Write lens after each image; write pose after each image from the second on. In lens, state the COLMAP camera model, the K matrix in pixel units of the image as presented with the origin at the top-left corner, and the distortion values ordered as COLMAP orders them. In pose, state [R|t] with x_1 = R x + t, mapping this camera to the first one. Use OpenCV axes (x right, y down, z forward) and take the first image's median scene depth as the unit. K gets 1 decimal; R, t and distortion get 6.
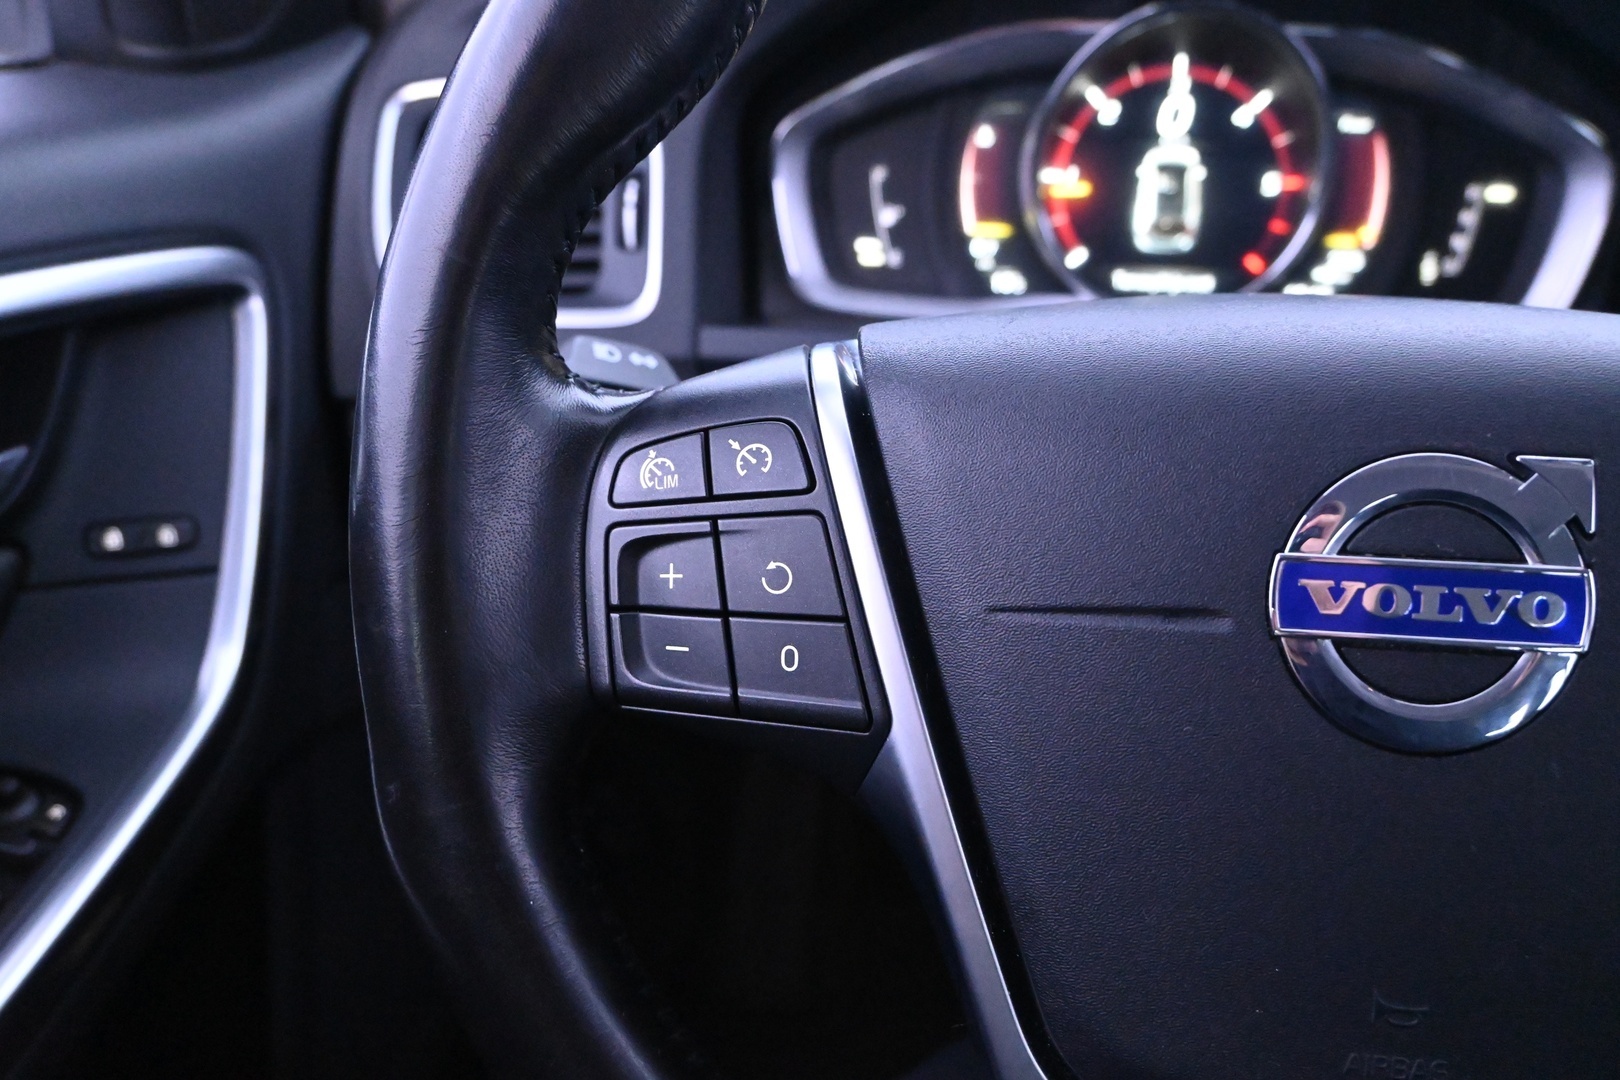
lens RADIAL K [[1409.9, 0, 809.0], [0, 1409.9, 544.7], [0, 0, 1]] dist [0.012706, 0.009119]
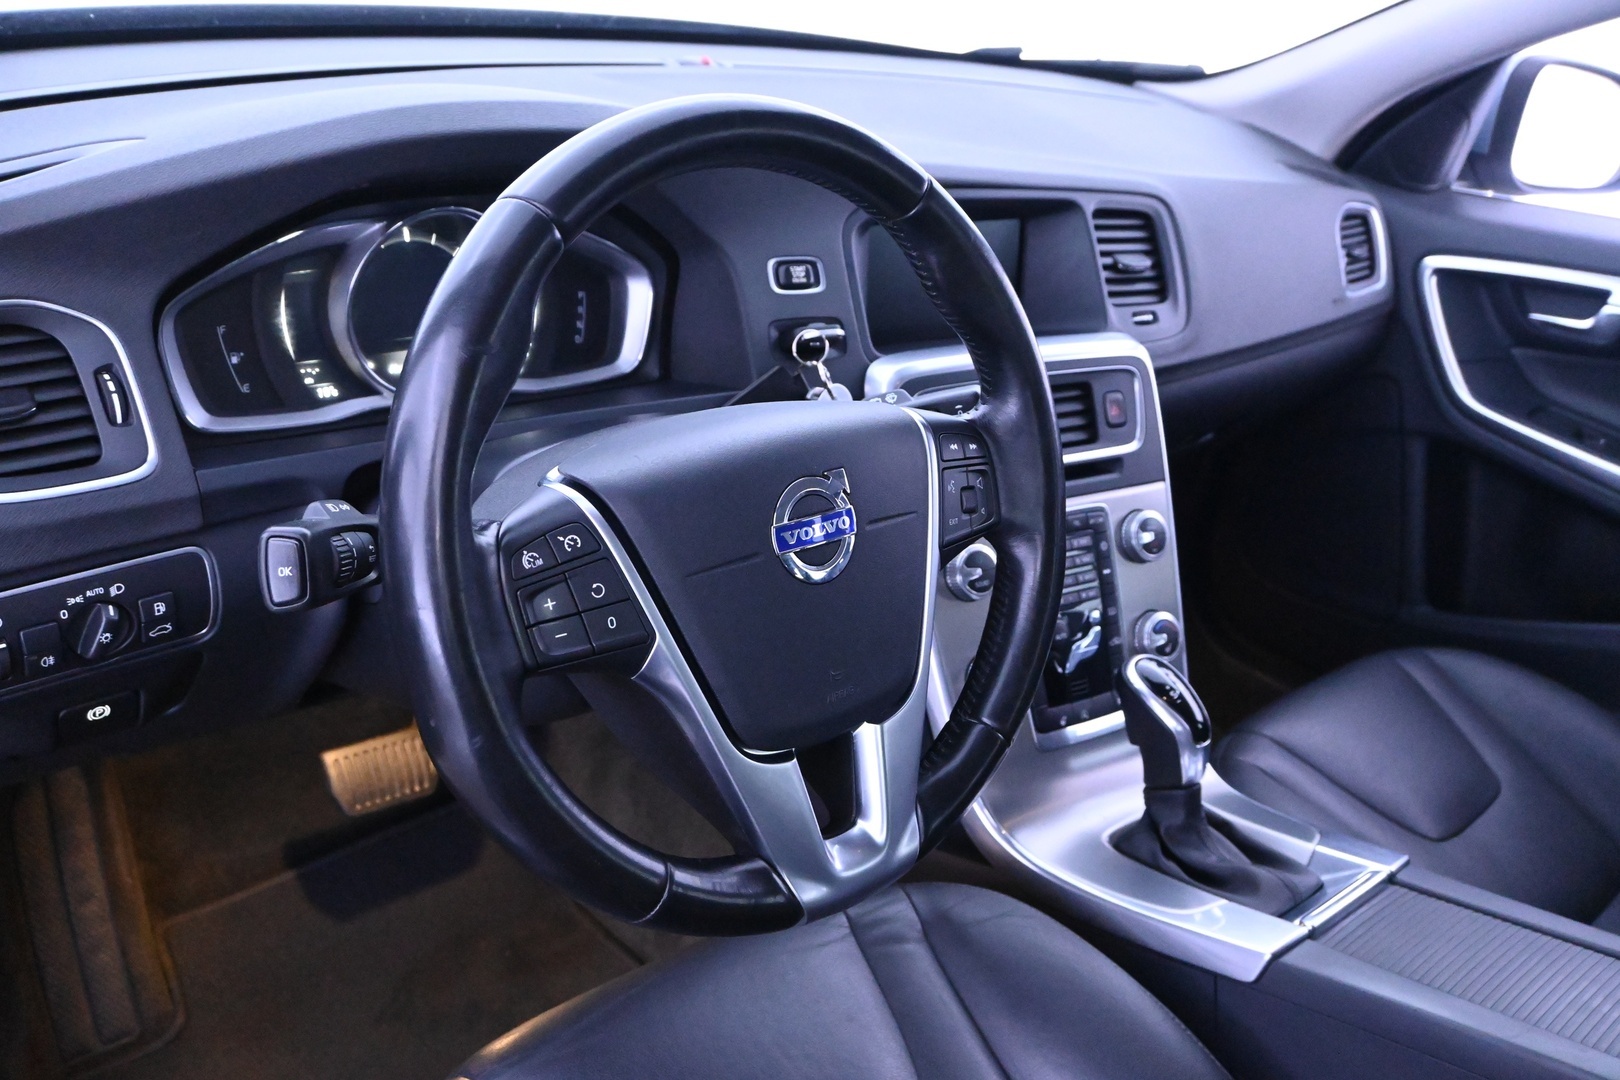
lens RADIAL K [[1457.1, 0, 810.7], [0, 1457.1, 540.8], [0, 0, 1]] dist [-0.004498, 0.000523]
pose [[0.670558, -0.247762, 0.699261, -1.388756], [0.223200, 0.966288, 0.128336, -0.273409], [-0.707484, 0.070018, 0.703253, -0.877253]]
